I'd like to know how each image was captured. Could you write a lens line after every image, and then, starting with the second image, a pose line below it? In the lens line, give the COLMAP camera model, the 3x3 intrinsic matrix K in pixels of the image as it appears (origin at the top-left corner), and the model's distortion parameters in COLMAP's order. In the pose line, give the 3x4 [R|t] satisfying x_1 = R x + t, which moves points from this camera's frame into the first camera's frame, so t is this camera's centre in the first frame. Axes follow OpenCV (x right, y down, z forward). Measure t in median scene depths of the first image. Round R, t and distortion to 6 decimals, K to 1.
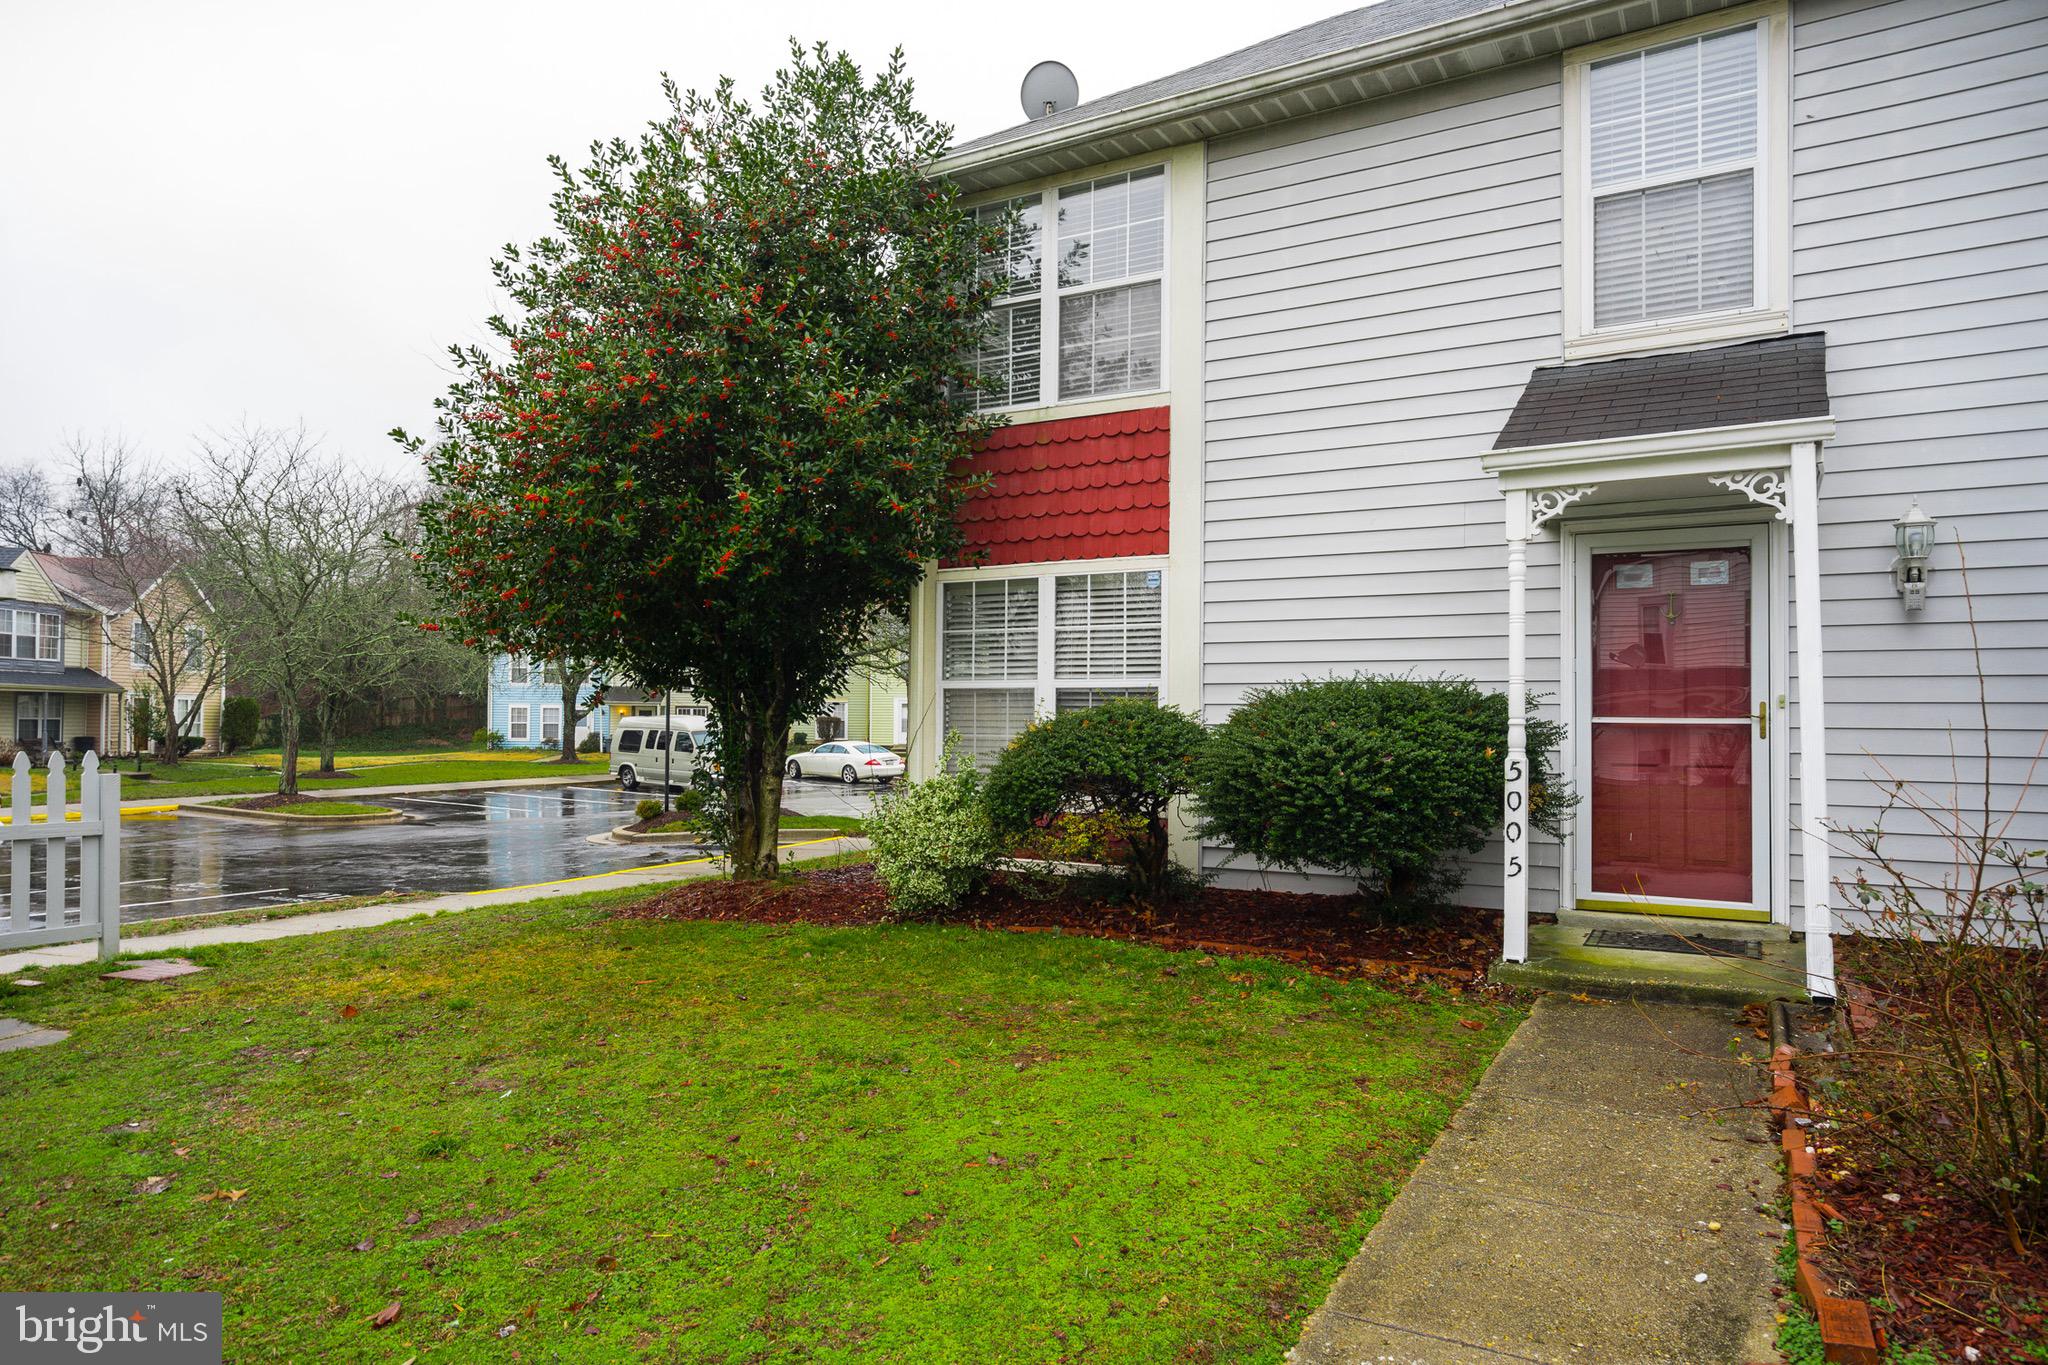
lens RADIAL K [[1257.3, 0, 957.4], [0, 1257.3, 720.2], [0, 0, 1]] dist [-0.020809, 0.028848]
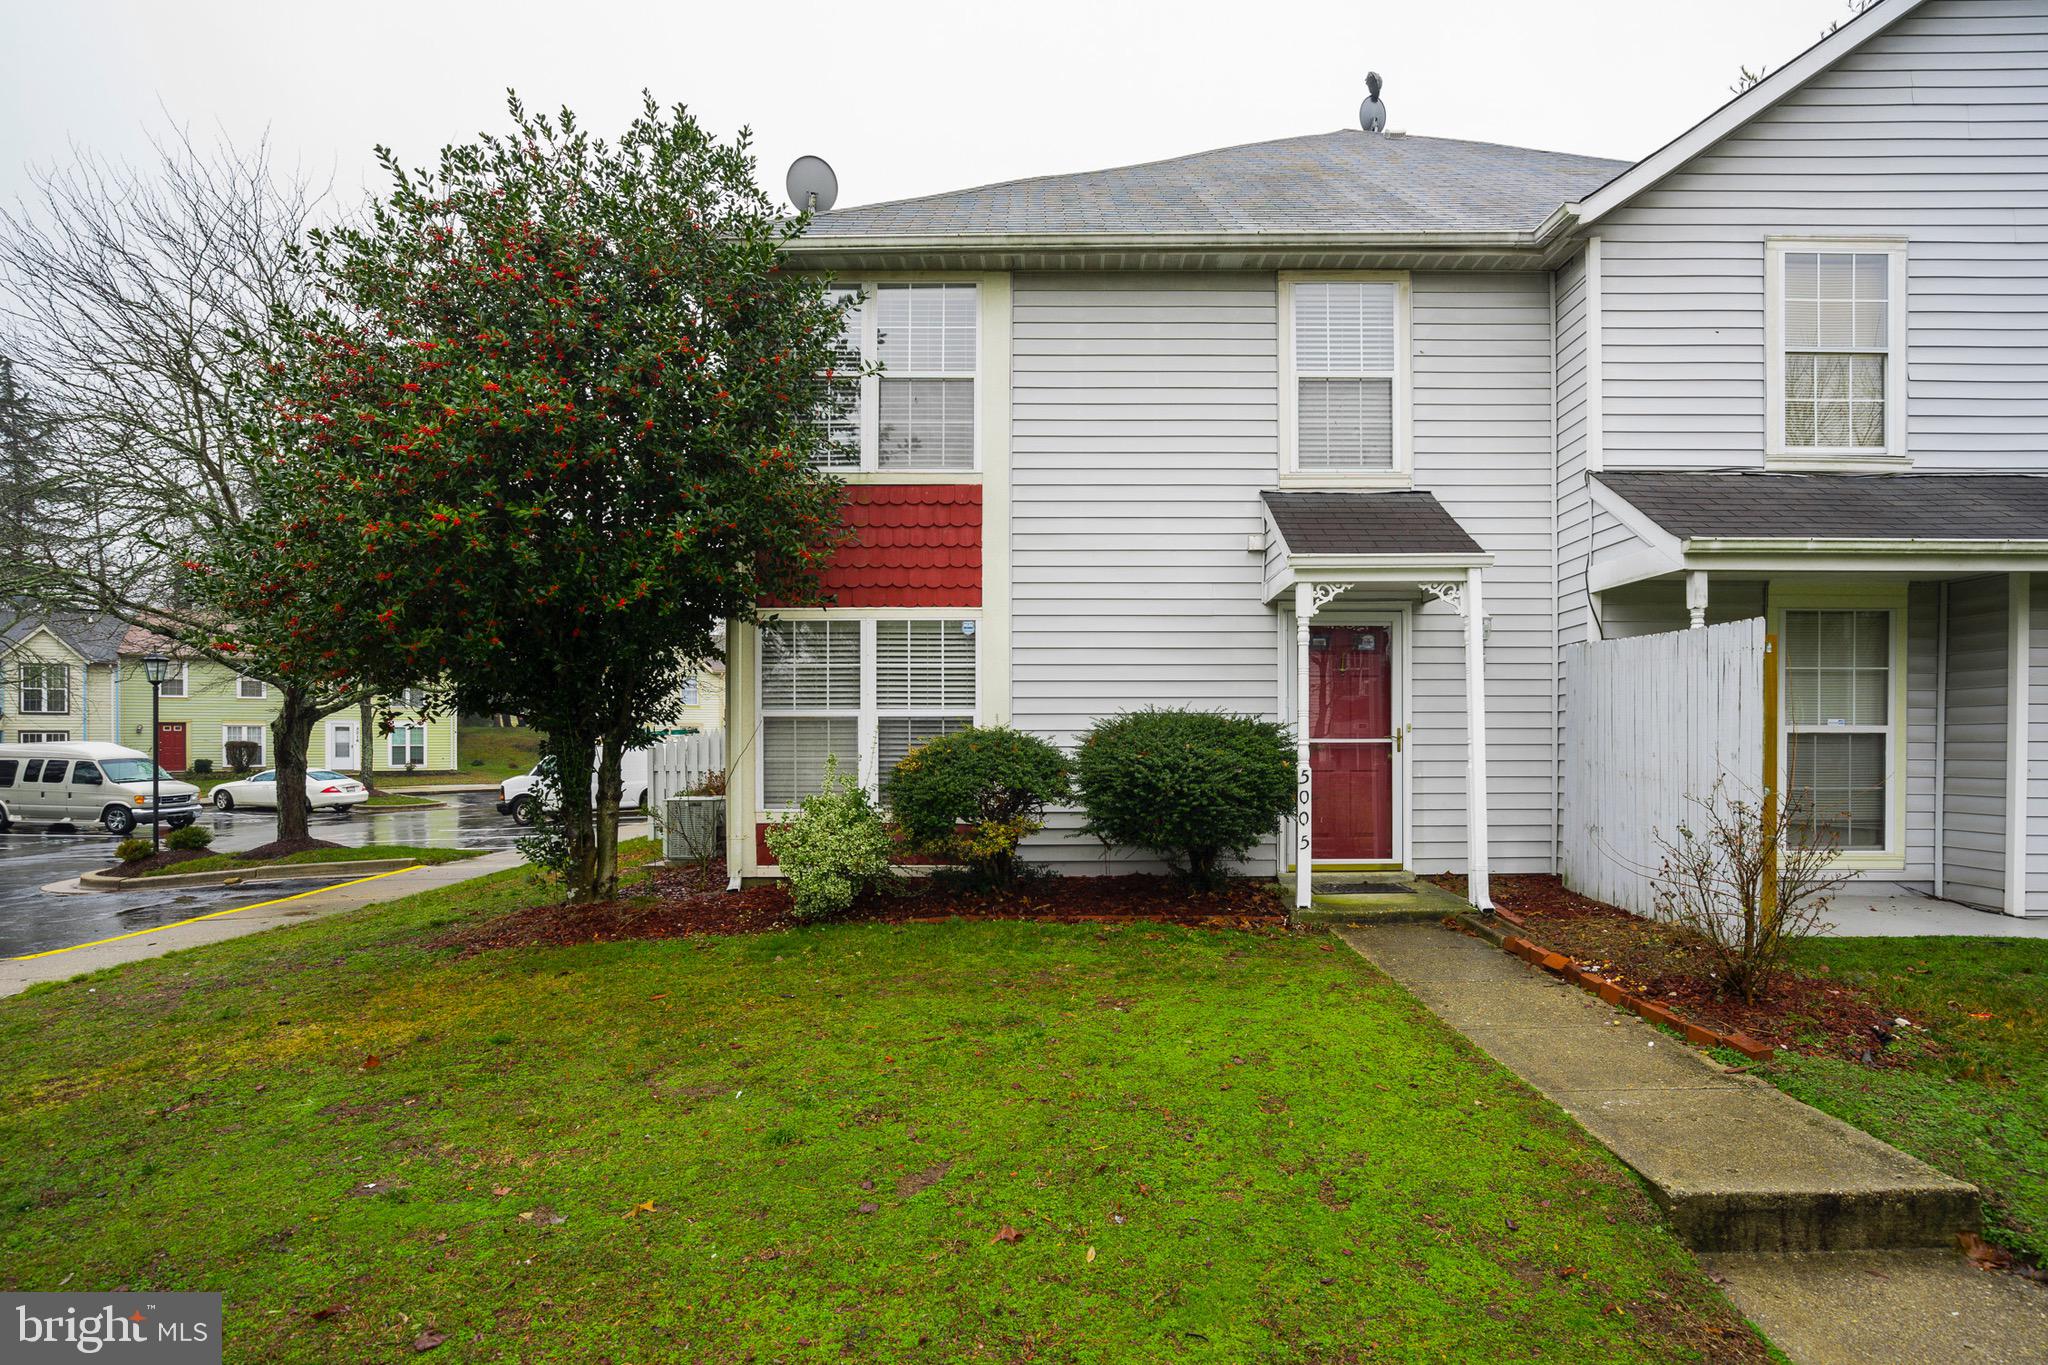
lens RADIAL K [[1158.9, 0, 1028.8], [0, 1158.9, 772.5], [0, 0, 1]] dist [-0.033489, 0.027019]
pose [[0.860168, -0.023341, 0.509477, -0.375480], [0.008938, 0.999489, 0.030701, -0.005835], [-0.509933, -0.021854, 0.859936, 0.007561]]
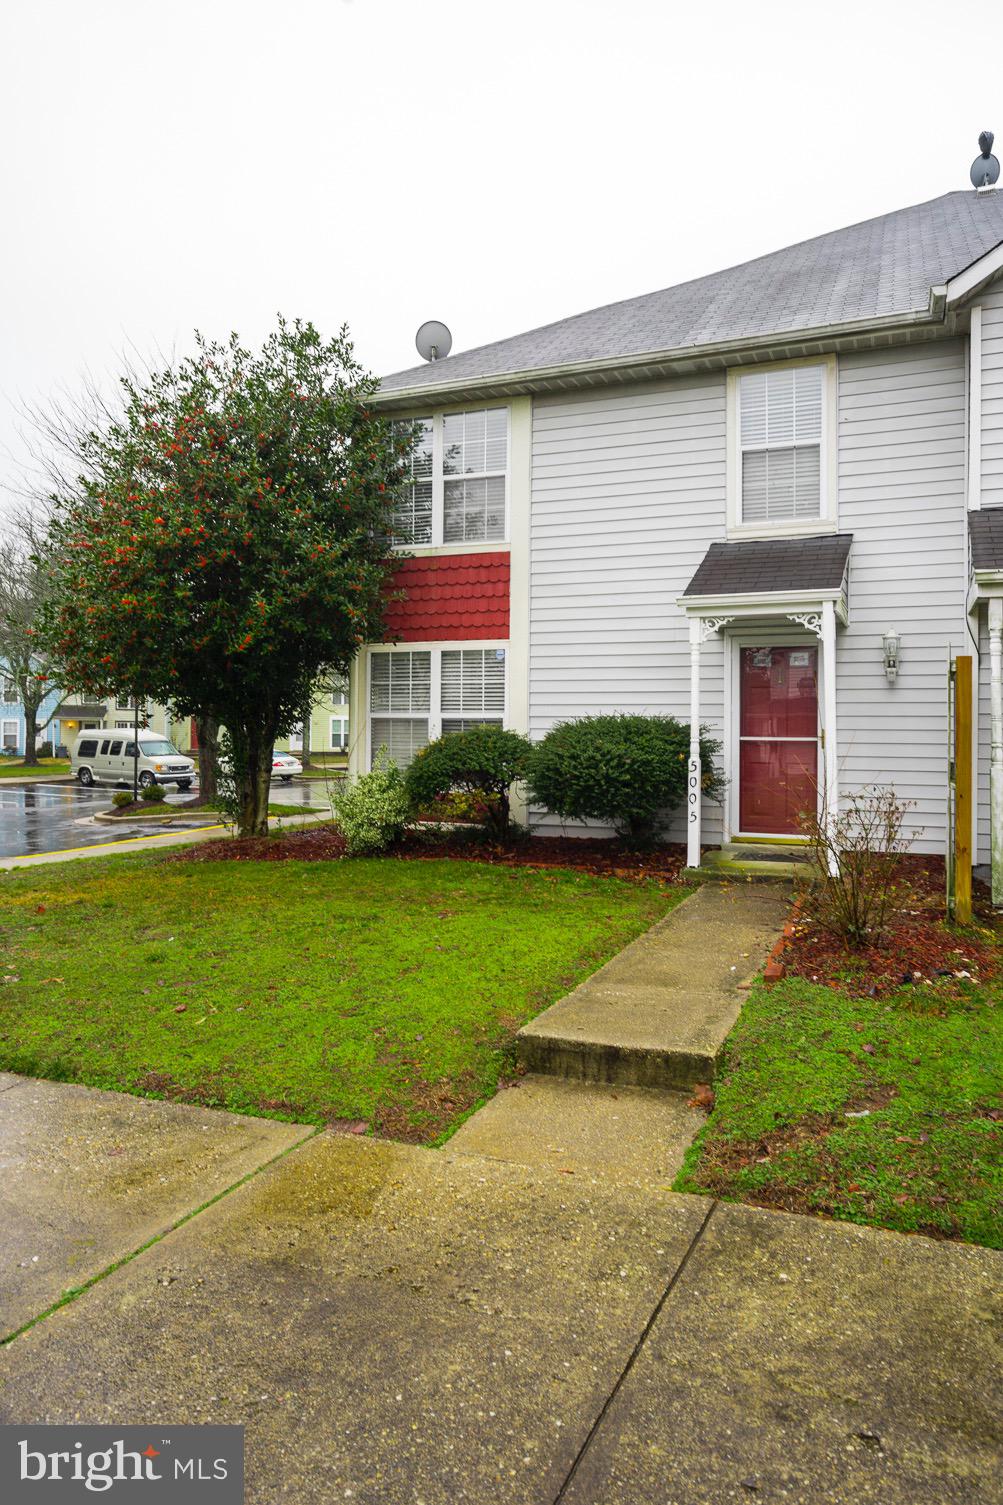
lens RADIAL K [[973.5, 0, 471.8], [0, 973.5, 748.2], [0, 0, 1]] dist [0.005319, 0.003574]
pose [[0.989951, -0.002346, 0.141390, -0.068471], [-0.000141, 0.999845, 0.017583, -0.009006], [-0.141410, -0.017427, 0.989798, -0.296793]]
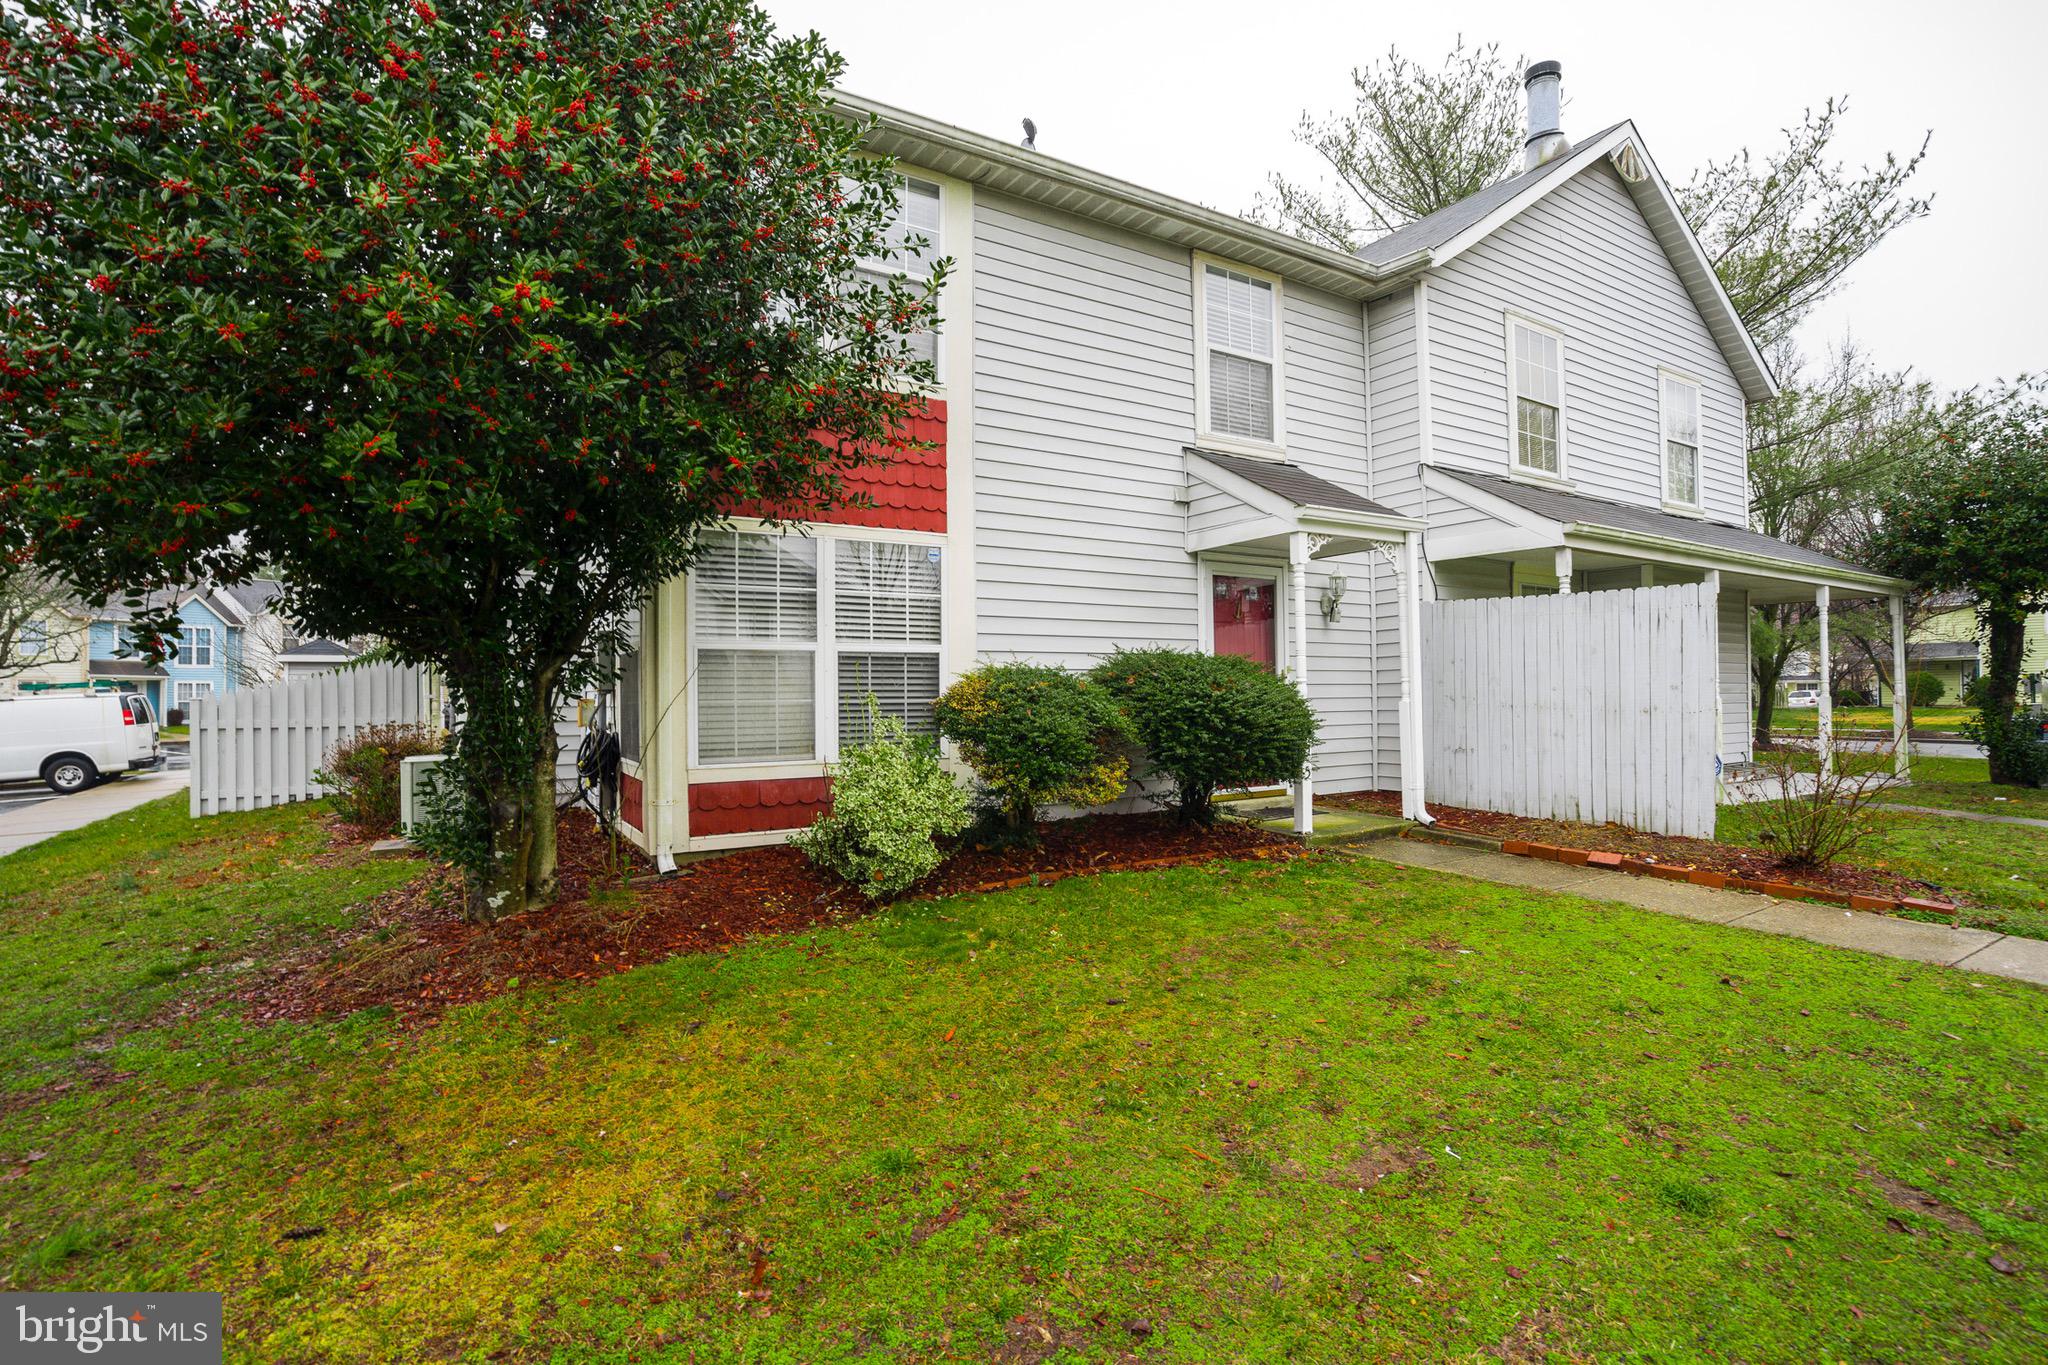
lens RADIAL K [[977.0, 0, 1024.5], [0, 977.0, 689.0], [0, 0, 1]] dist [-0.042103, 0.000111]
pose [[0.448159, -0.008442, 0.893914, -0.586137], [0.010824, 0.999933, 0.004017, 0.002998], [-0.893889, 0.007876, 0.448220, 0.561694]]
